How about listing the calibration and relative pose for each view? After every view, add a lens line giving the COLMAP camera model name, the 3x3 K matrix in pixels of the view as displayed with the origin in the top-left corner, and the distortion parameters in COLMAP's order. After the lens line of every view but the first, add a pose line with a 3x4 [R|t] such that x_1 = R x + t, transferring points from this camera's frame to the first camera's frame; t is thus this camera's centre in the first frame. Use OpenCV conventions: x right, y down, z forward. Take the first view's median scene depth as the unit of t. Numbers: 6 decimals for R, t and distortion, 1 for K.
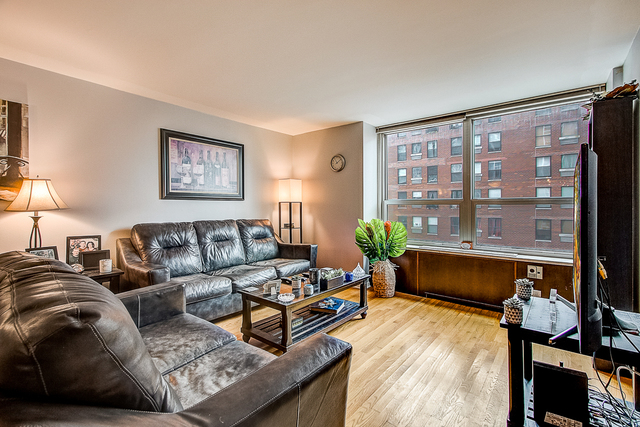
lens RADIAL K [[294.9, 0, 321.4], [0, 294.9, 208.7], [0, 0, 1]] dist [0.004888, 0.000697]
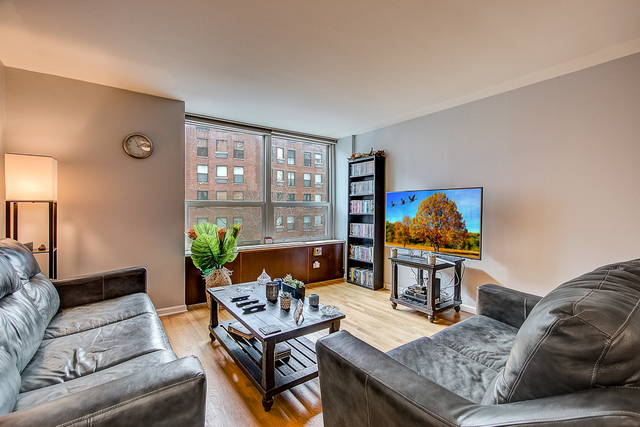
lens RADIAL K [[294.9, 0, 323.9], [0, 294.9, 209.9], [0, 0, 1]] dist [0.004888, 0.000697]
pose [[0.243980, -0.007413, 0.969752, -0.598098], [0.009856, 0.999938, 0.005165, -0.005778], [-0.969730, 0.008298, 0.244038, 0.476995]]
